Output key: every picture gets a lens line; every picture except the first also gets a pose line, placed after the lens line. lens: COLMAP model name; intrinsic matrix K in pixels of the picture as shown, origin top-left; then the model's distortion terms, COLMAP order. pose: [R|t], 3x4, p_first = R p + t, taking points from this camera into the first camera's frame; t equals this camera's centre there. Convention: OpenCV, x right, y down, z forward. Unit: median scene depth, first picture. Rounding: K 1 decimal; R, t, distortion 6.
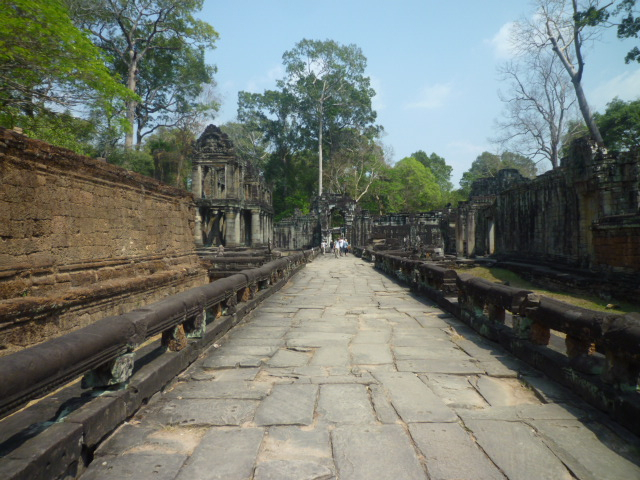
lens RADIAL K [[456.2, 0, 332.1], [0, 456.2, 239.6], [0, 0, 1]] dist [0.001832, -0.049795]
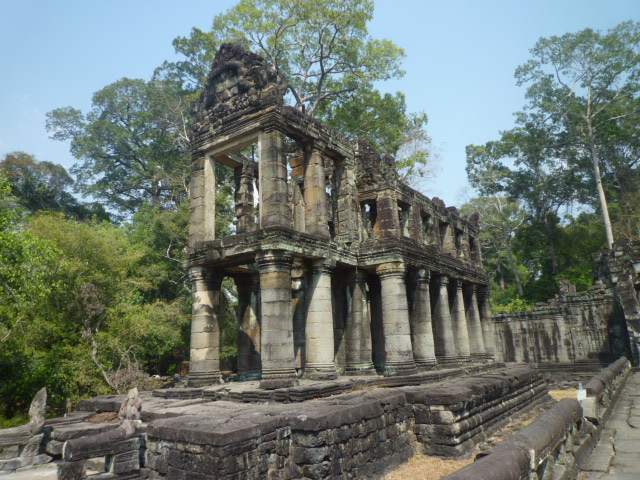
lens RADIAL K [[456.2, 0, 332.1], [0, 456.2, 239.6], [0, 0, 1]] dist [0.001832, -0.049795]
pose [[0.825276, -0.168577, -0.538981, -0.008077], [0.042647, 0.970286, -0.238175, -0.001574], [0.563117, 0.173574, 0.807943, 0.426747]]
